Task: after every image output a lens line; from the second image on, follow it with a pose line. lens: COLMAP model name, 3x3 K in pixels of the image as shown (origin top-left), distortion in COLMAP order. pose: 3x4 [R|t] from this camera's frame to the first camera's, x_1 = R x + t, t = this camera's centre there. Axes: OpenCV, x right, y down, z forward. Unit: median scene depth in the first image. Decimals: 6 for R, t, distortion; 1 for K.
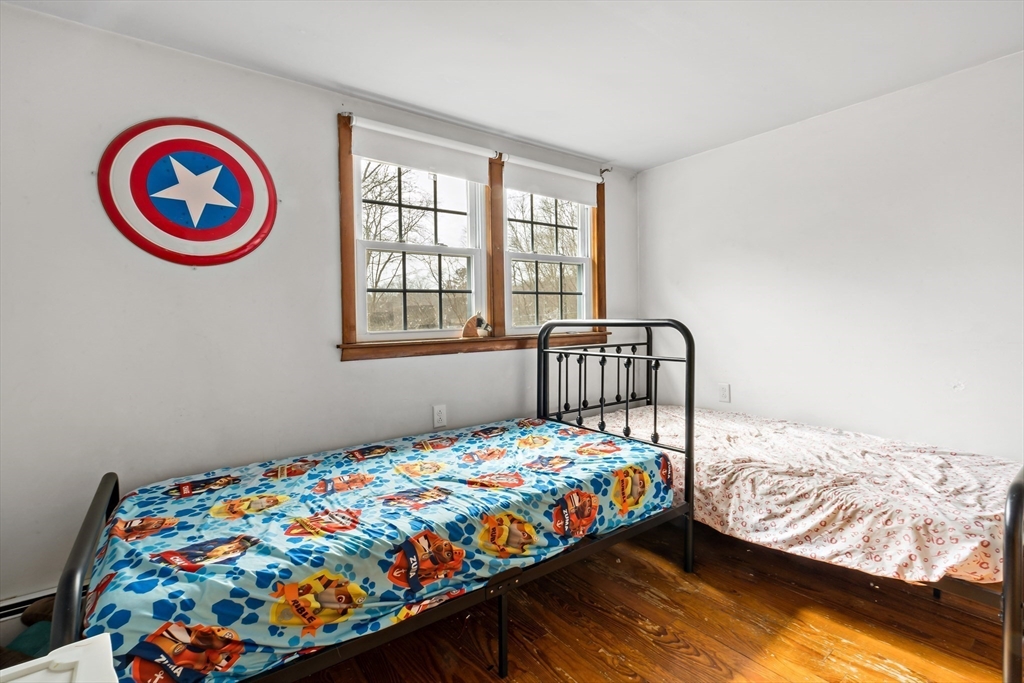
lens RADIAL K [[465.3, 0, 512.0], [0, 465.3, 339.2], [0, 0, 1]] dist [-0.000397, 0.000594]
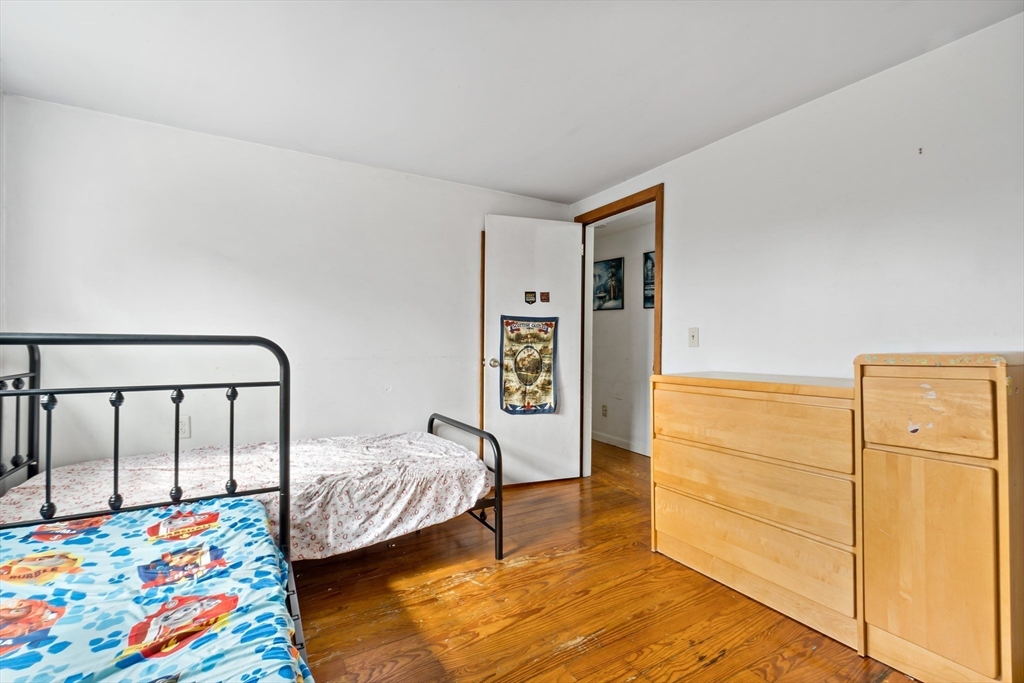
lens RADIAL K [[465.3, 0, 540.6], [0, 465.3, 345.6], [0, 0, 1]] dist [-0.000397, 0.000594]
pose [[0.073437, 0.011321, 0.997236, -0.510795], [0.024373, 0.999617, -0.013143, -0.002619], [-0.997002, 0.025271, 0.073133, 0.488793]]
